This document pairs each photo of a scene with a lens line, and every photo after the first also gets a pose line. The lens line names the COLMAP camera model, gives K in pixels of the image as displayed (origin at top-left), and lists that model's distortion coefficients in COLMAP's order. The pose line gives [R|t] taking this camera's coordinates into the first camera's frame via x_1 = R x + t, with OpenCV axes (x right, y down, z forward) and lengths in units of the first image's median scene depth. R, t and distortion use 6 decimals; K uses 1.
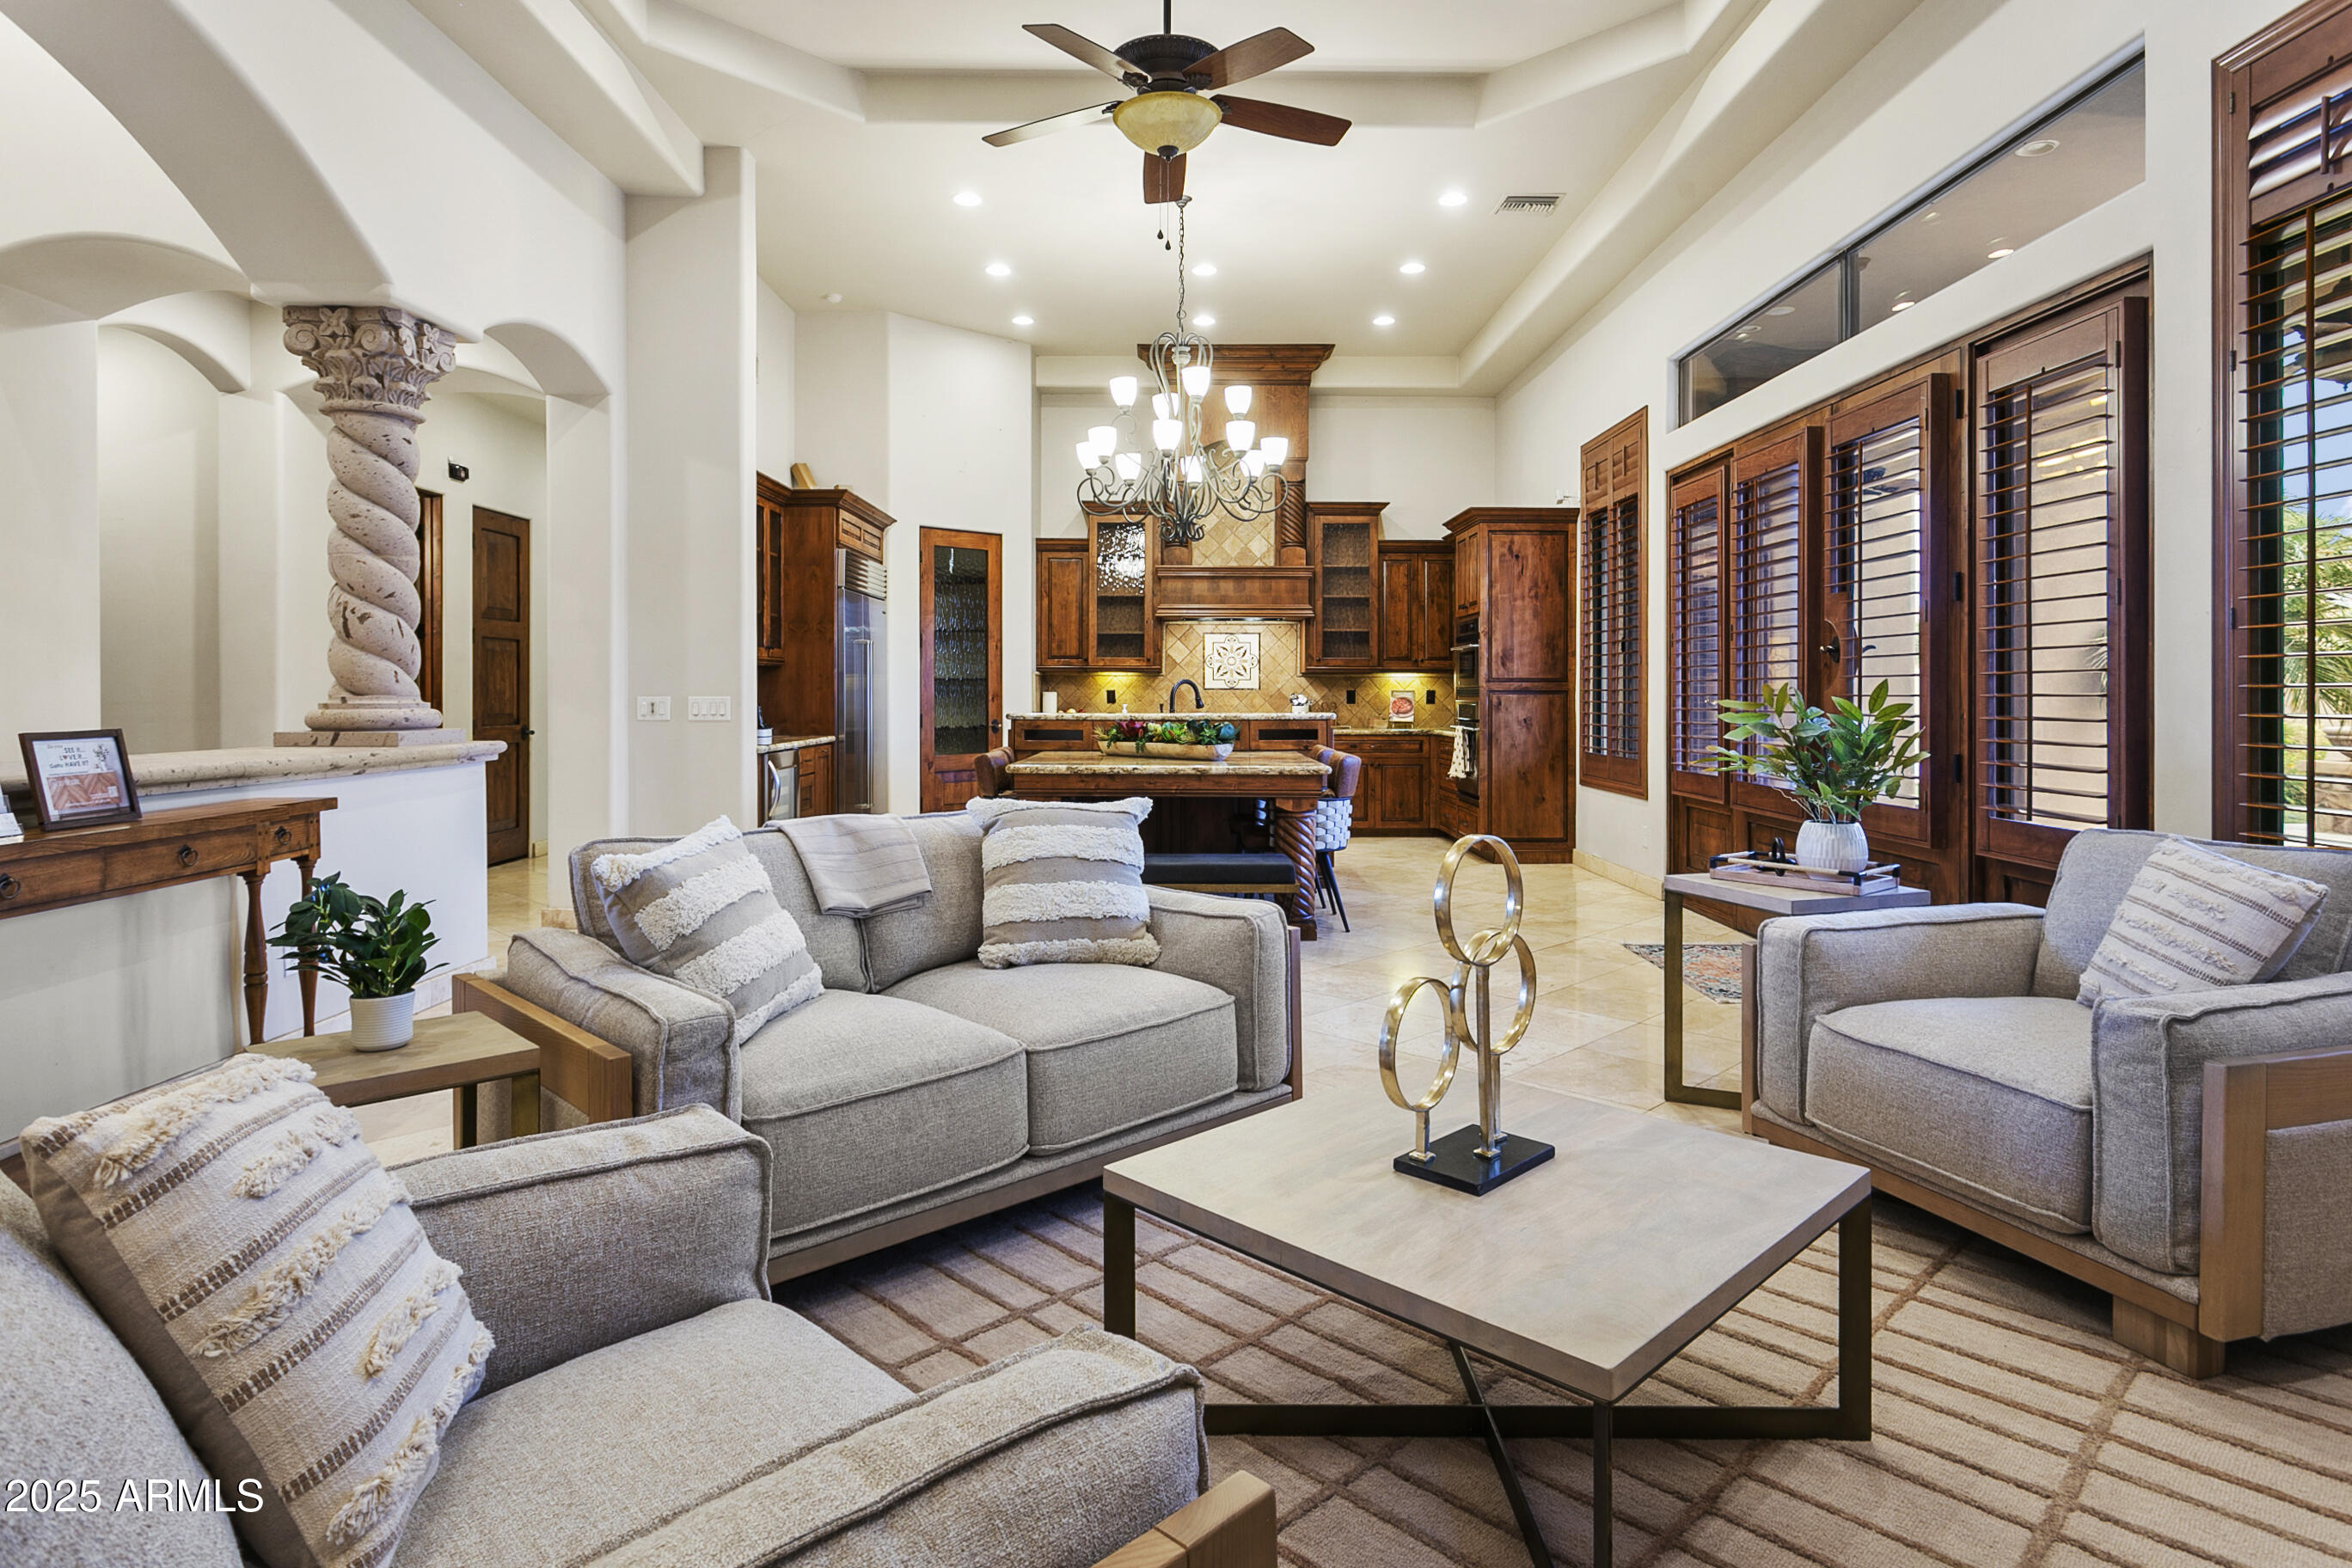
lens RADIAL K [[1287.3, 0, 1182.1], [0, 1287.3, 695.3], [0, 0, 1]] dist [-0.012531, -0.000201]
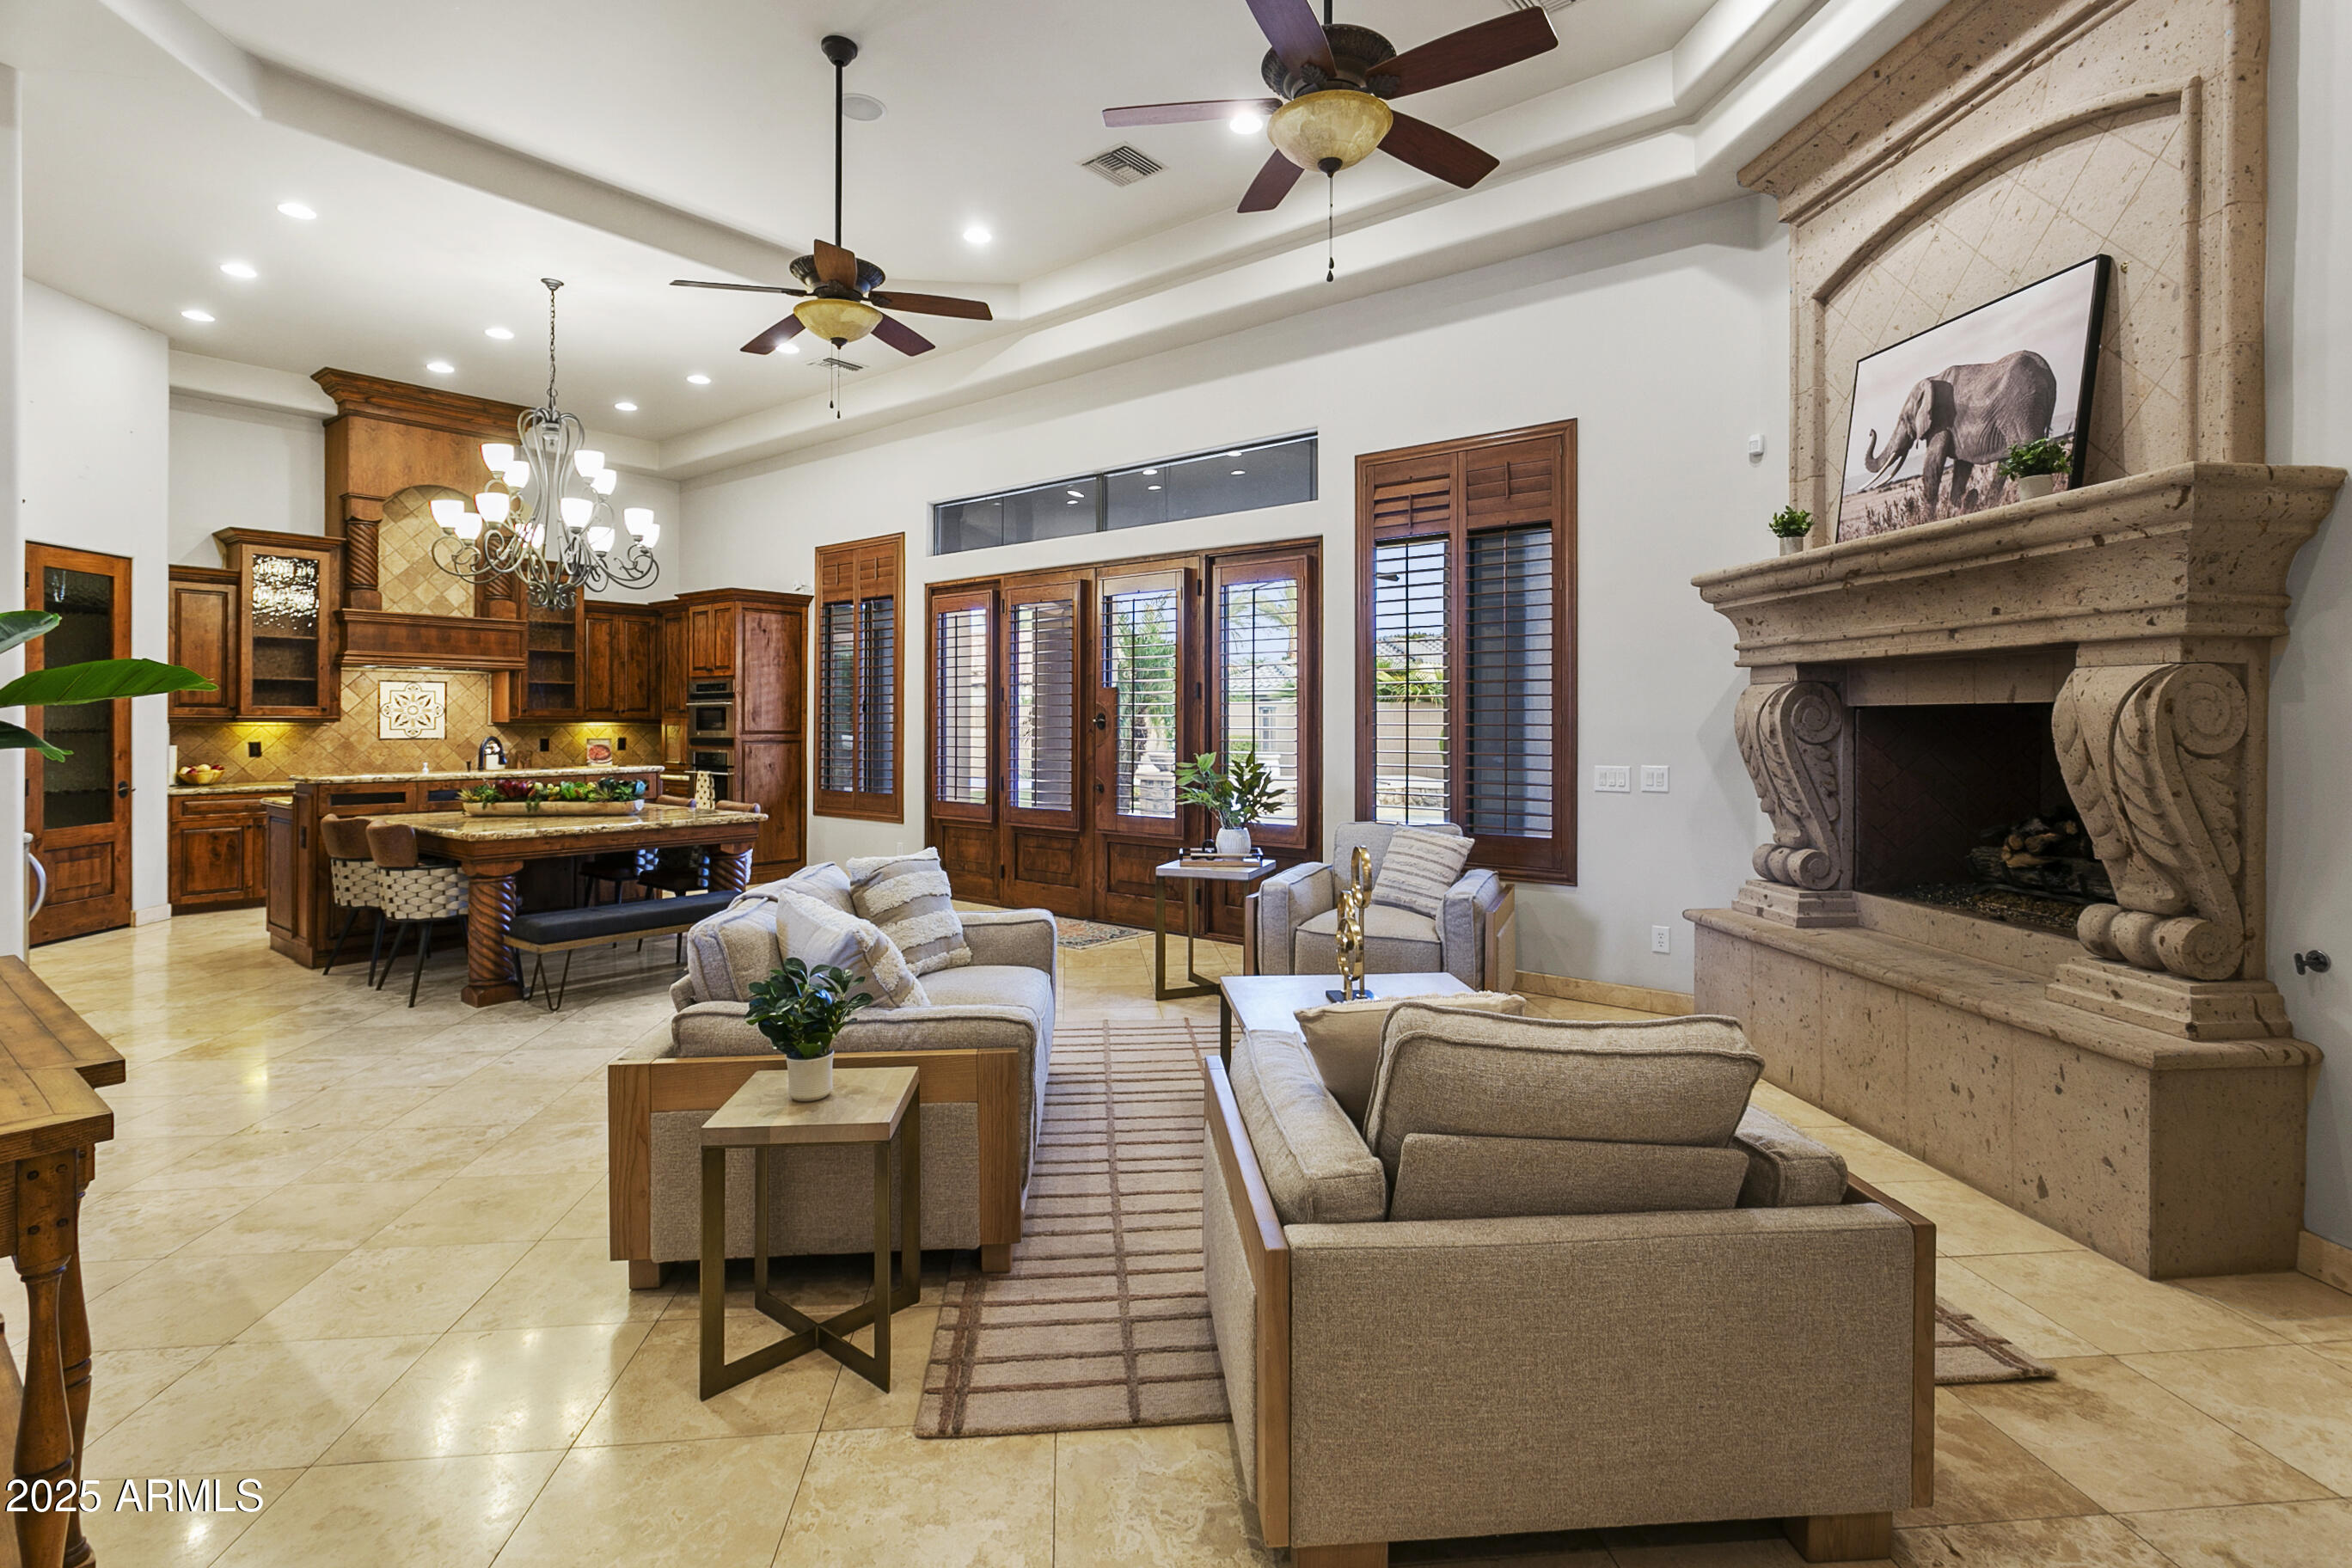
lens RADIAL K [[1135.4, 0, 1183.4], [0, 1135.4, 718.3], [0, 0, 1]] dist [0.003417, 0.000222]
pose [[0.637338, 0.001255, 0.770583, -0.315064], [0.001423, 0.999995, -0.002806, -0.021478], [-0.770583, 0.002885, 0.637333, 0.008439]]
